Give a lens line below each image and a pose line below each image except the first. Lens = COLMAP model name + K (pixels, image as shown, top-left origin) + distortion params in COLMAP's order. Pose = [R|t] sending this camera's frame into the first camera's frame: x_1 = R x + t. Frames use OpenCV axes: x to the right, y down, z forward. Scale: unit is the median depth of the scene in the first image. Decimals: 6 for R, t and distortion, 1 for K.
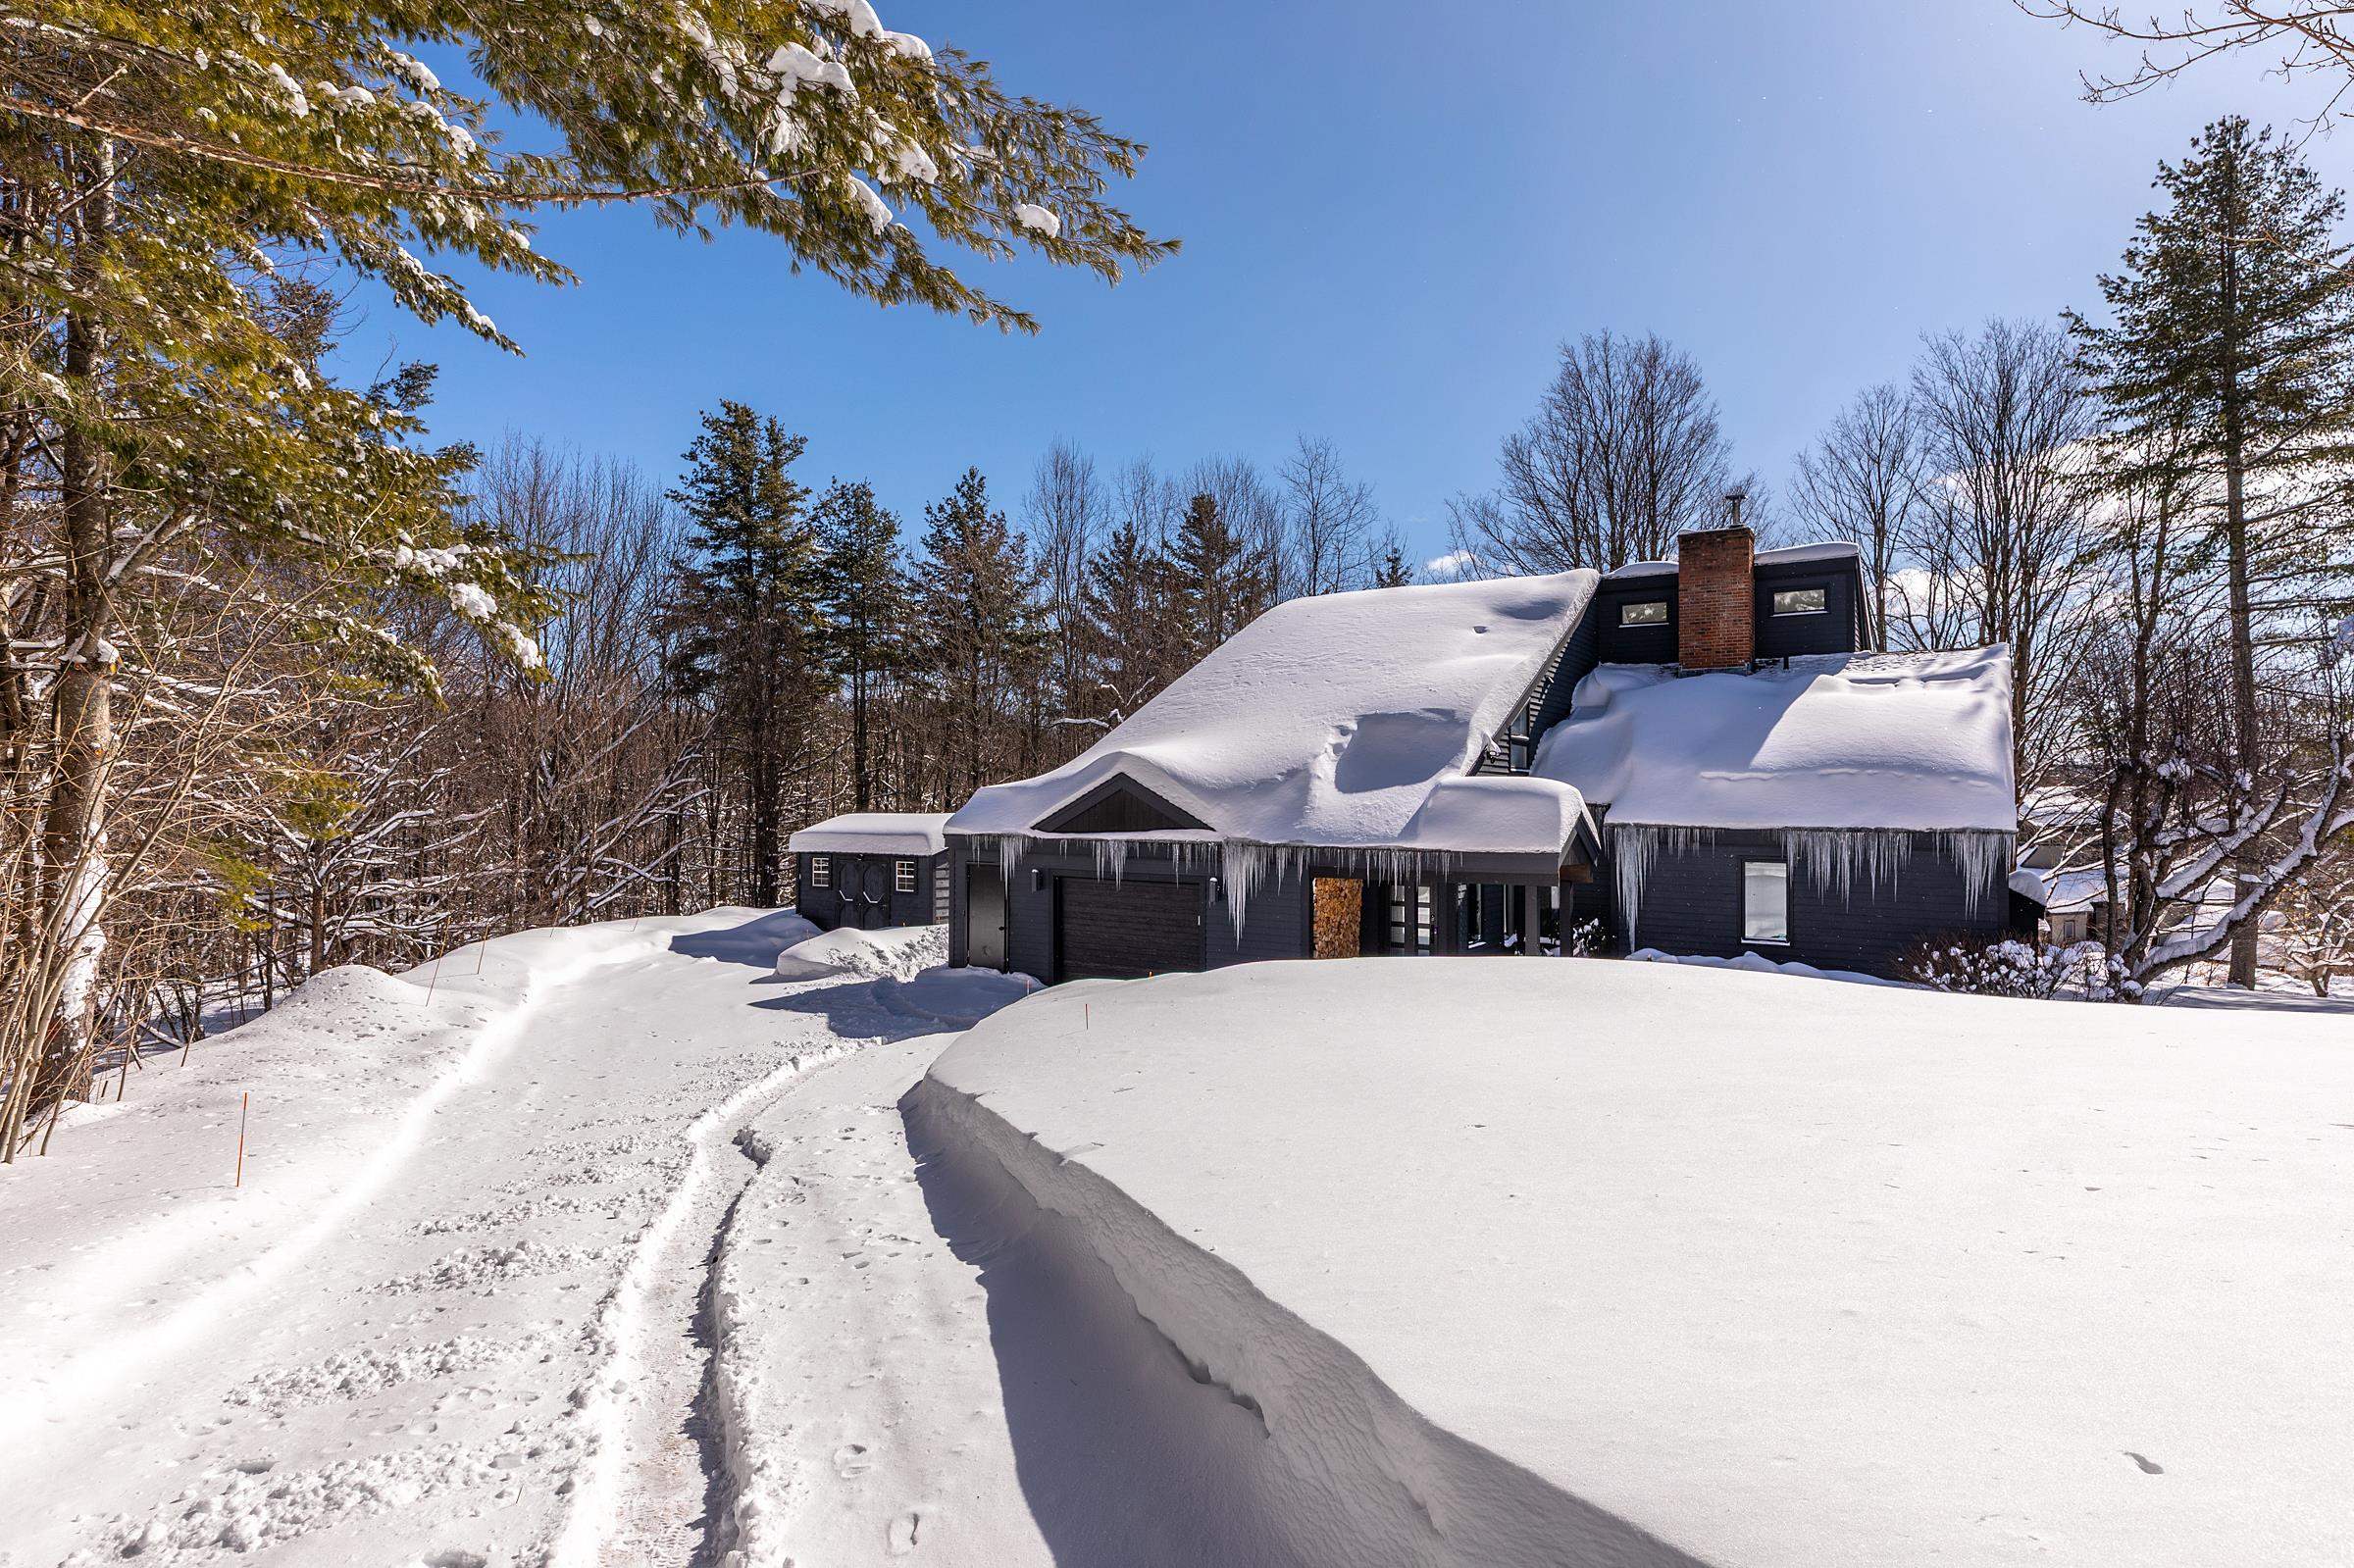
lens RADIAL K [[1158.9, 0, 1177.0], [0, 1158.9, 784.0], [0, 0, 1]] dist [-0.001300, -0.000084]
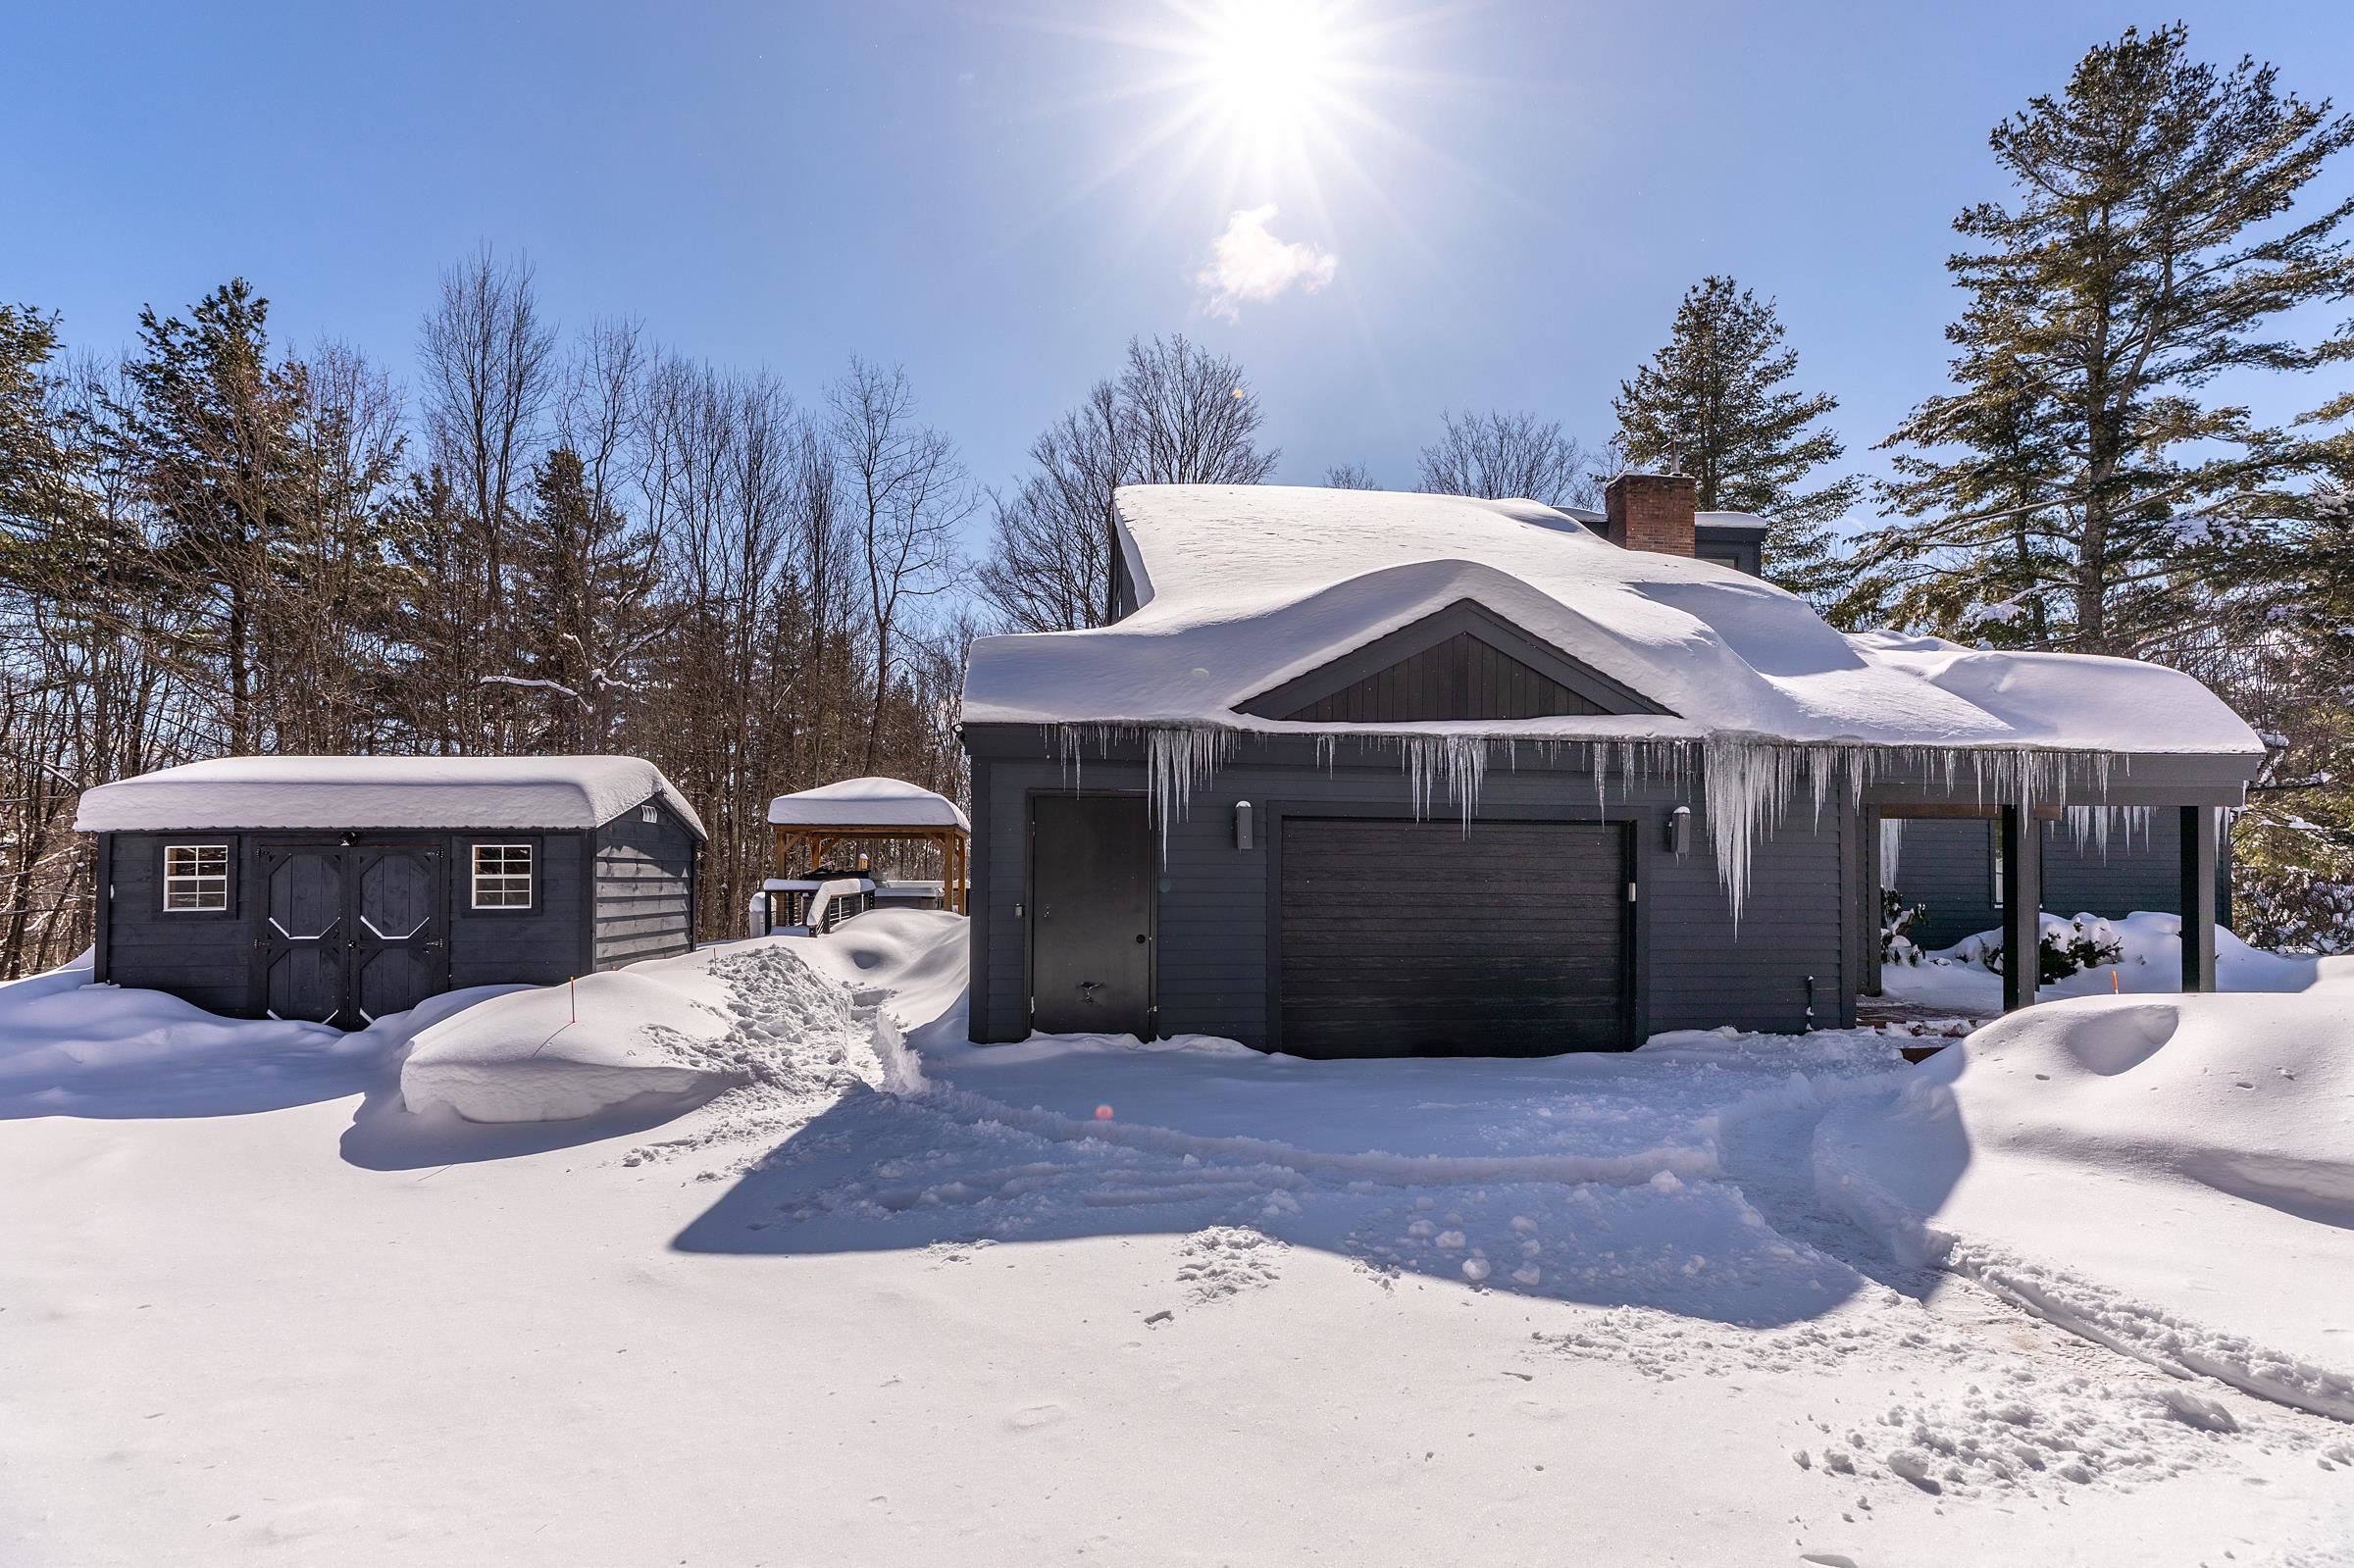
lens RADIAL K [[1073.9, 0, 1182.6], [0, 1073.9, 835.6], [0, 0, 1]] dist [0.007065, -0.000149]
pose [[0.780122, 0.024938, 0.625130, -0.391185], [-0.012153, 0.999621, -0.024711, 0.094861], [-0.625509, 0.011681, 0.780129, 0.669601]]
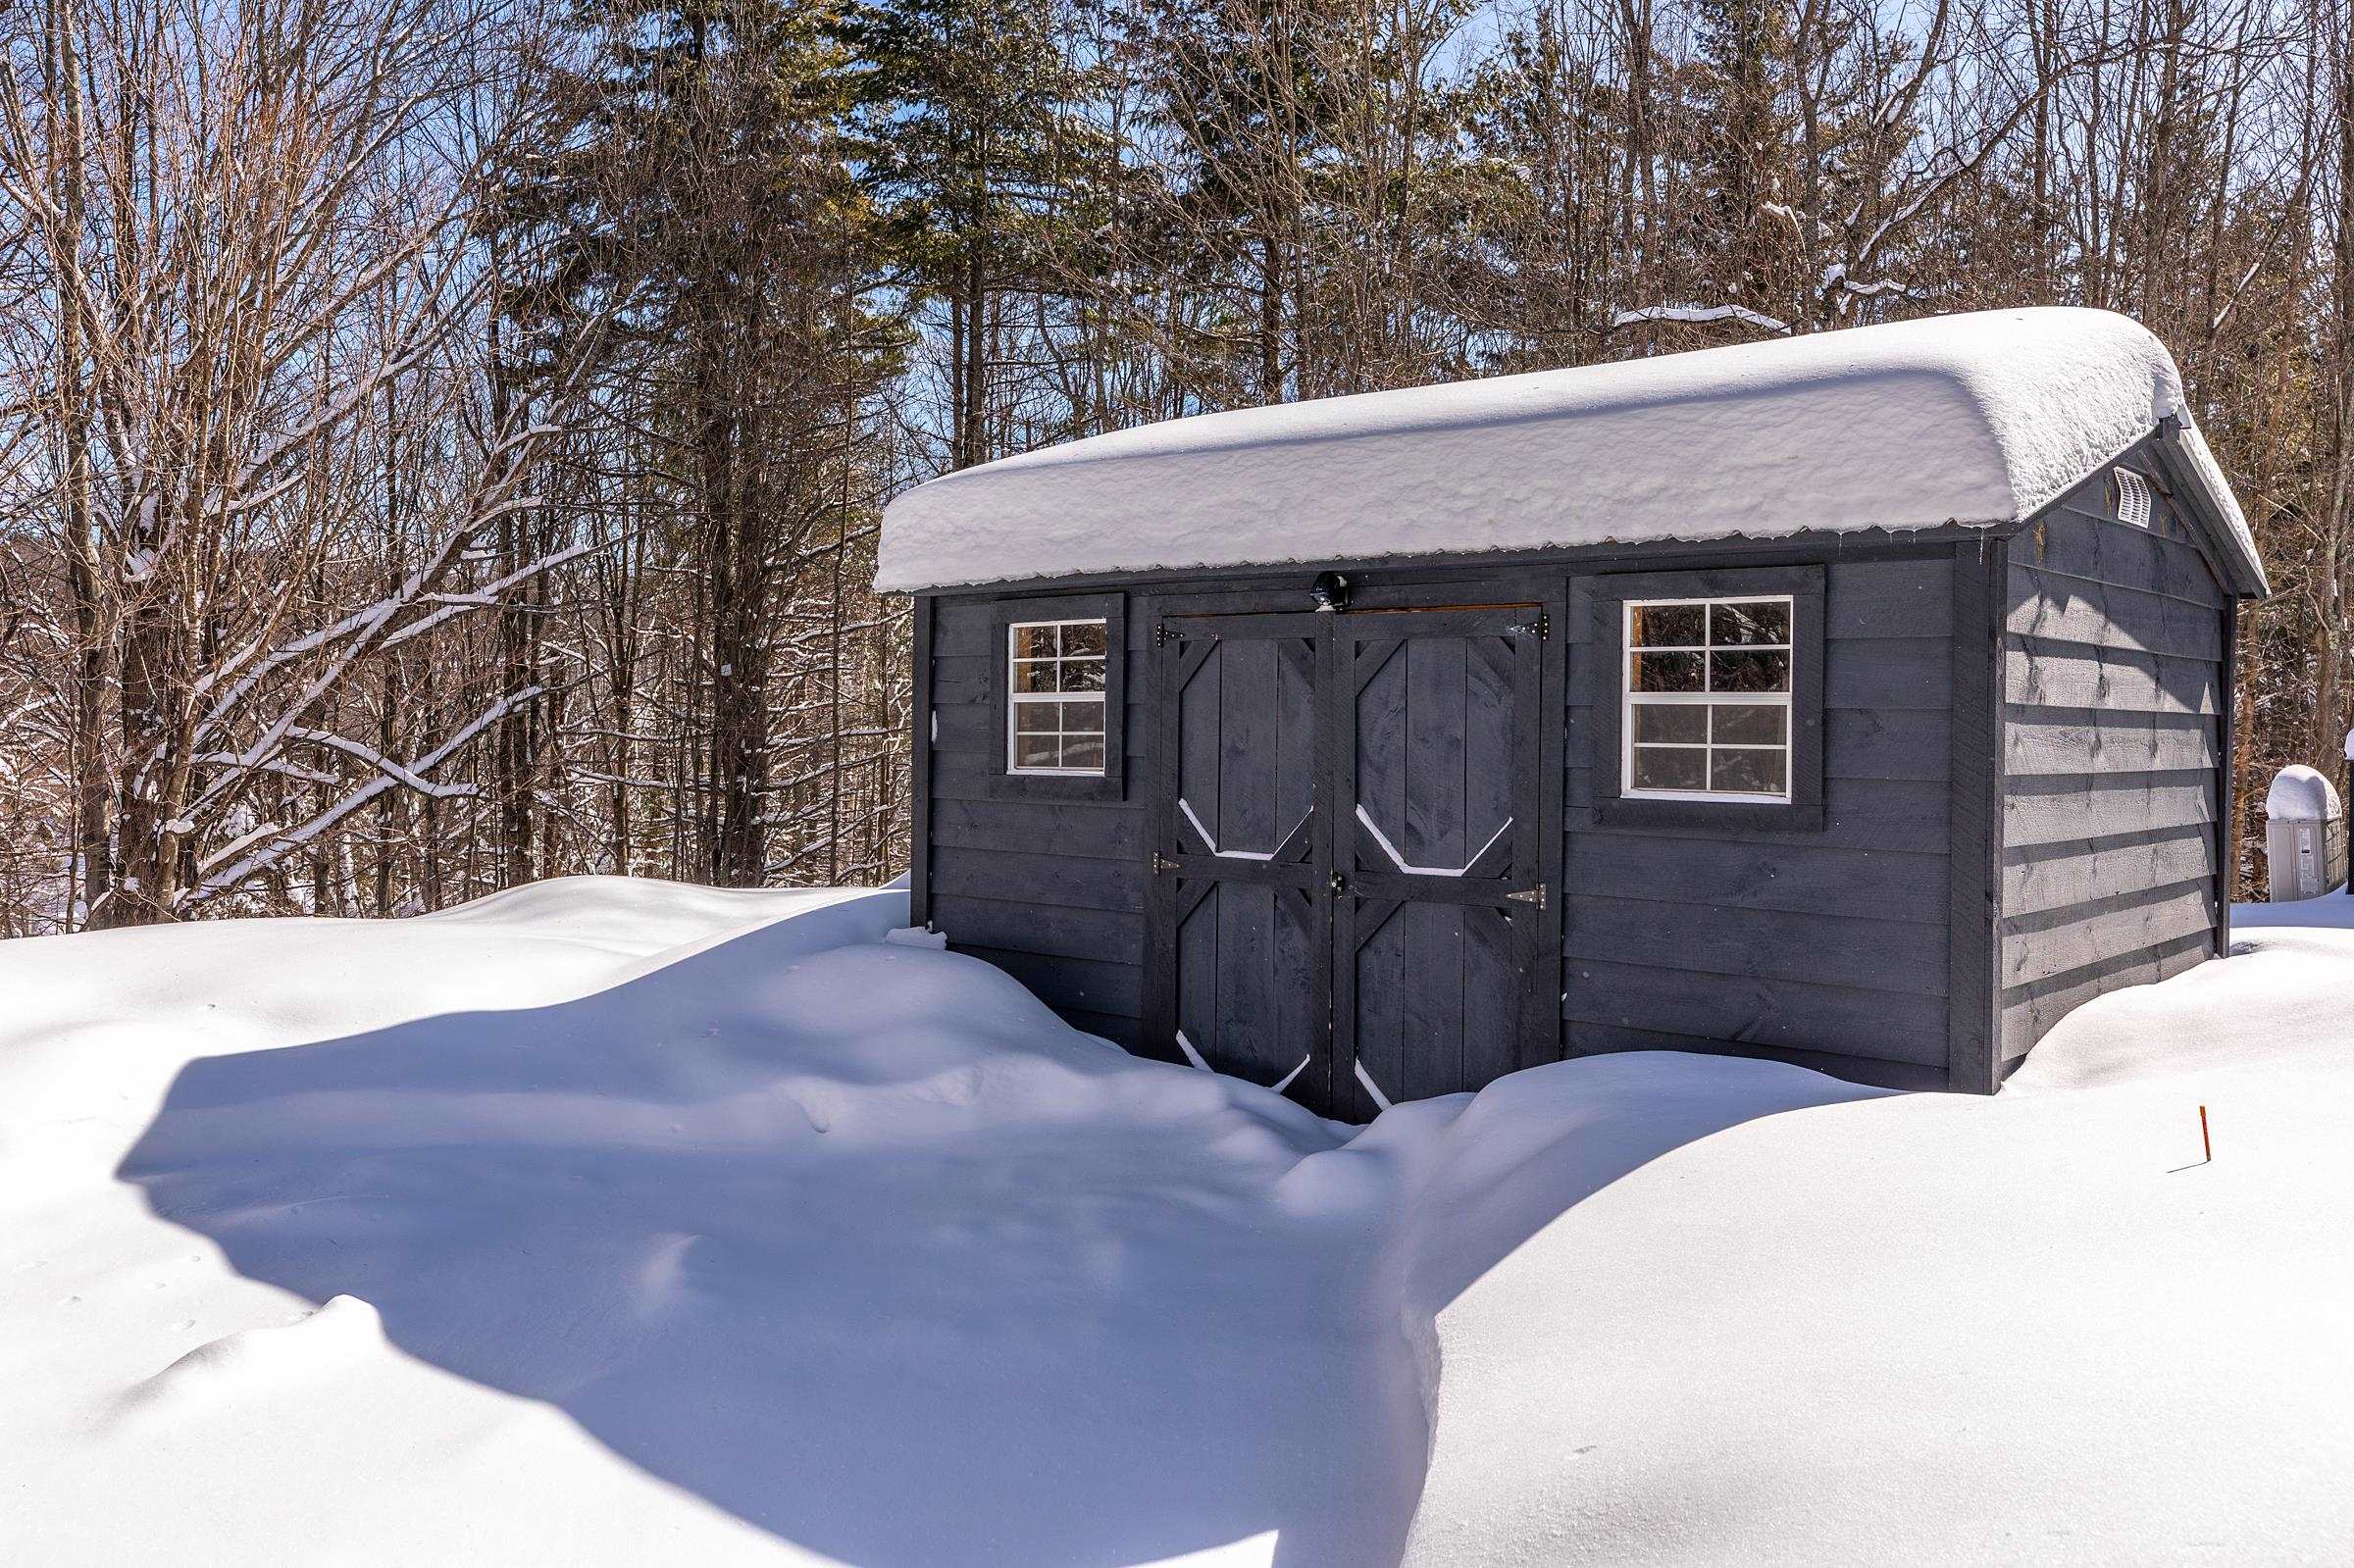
lens RADIAL K [[1927.7, 0, 1177.0], [0, 1927.7, 784.0], [0, 0, 1]] dist [0.061382, 0.001840]
pose [[0.993220, 0.022056, -0.114141, -0.365247], [-0.016036, 0.998445, 0.053394, 0.105218], [0.115141, -0.051202, 0.992029, 1.011632]]
